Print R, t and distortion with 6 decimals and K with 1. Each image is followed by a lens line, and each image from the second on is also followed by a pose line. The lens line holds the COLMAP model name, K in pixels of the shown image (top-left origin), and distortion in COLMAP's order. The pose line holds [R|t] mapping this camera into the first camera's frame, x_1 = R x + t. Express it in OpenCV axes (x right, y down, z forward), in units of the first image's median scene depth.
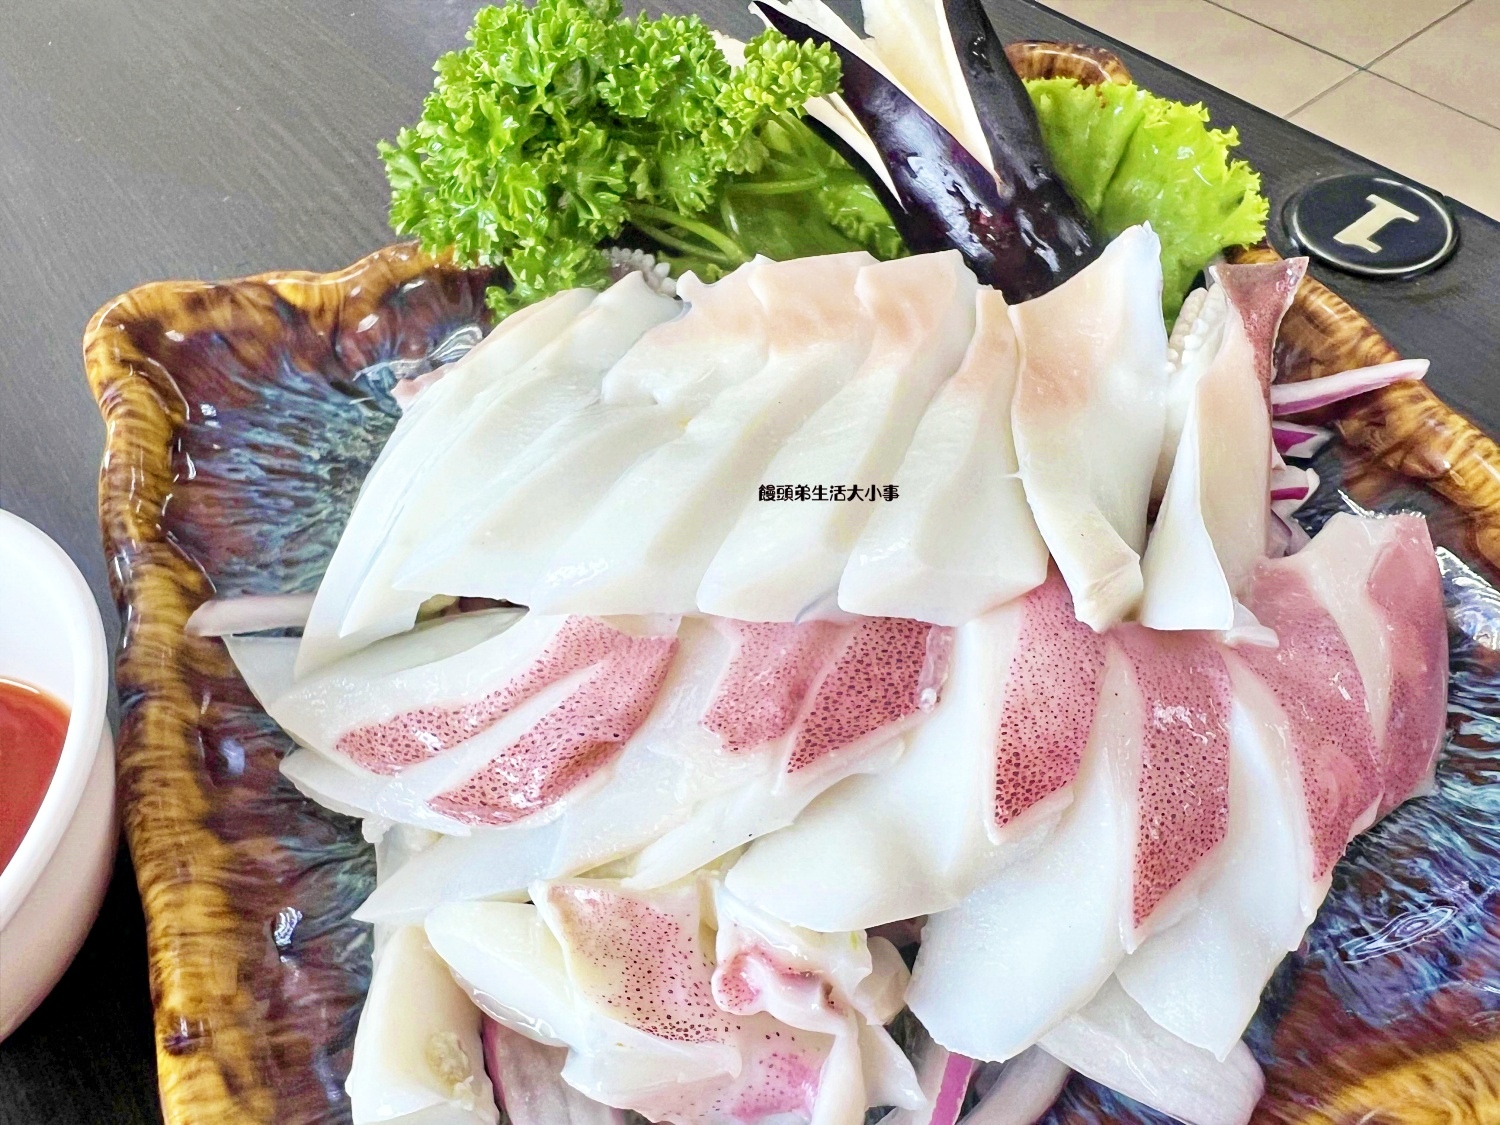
lens RADIAL K [[1118.7, 0, 691.1], [0, 1118.7, 674.7], [0, 0, 1]] dist [0.001807, -0.001421]
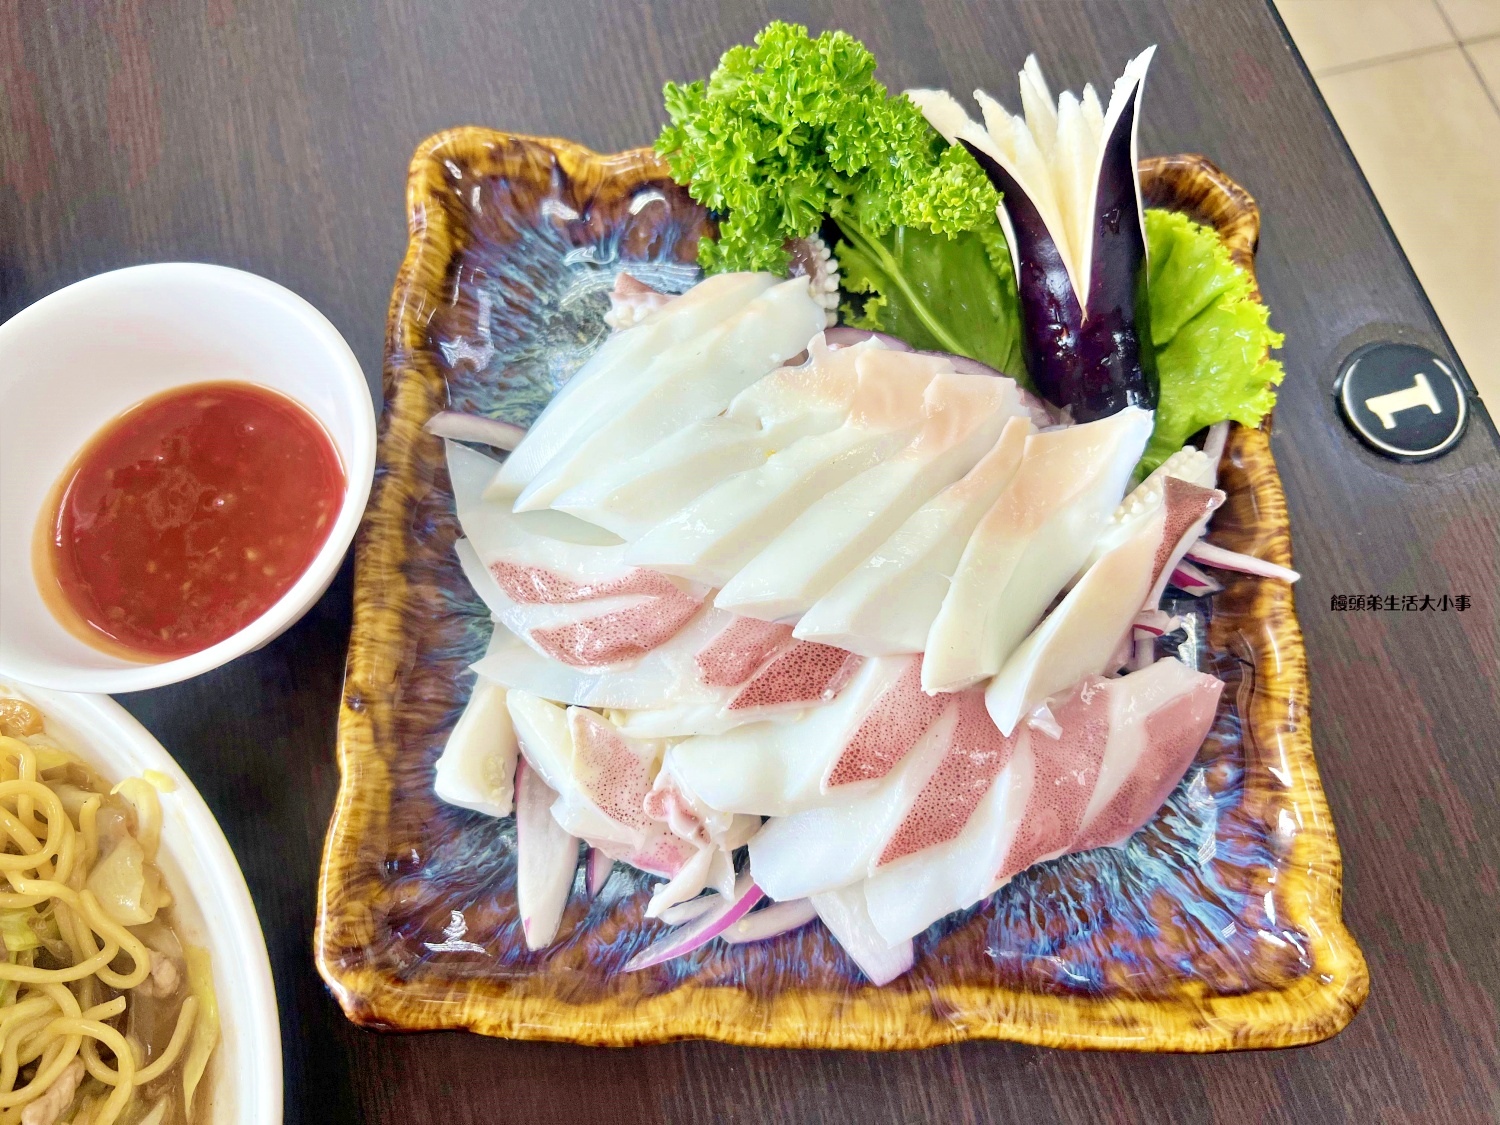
lens RADIAL K [[1152.6, 0, 750.0], [0, 1152.6, 562.5], [0, 0, 1]] dist [0.079839, -0.142542]
pose [[0.926290, 0.376302, -0.019575, 0.055469], [-0.357013, 0.893054, 0.273853, -0.499601], [0.120533, -0.246679, 0.961572, -0.523437]]
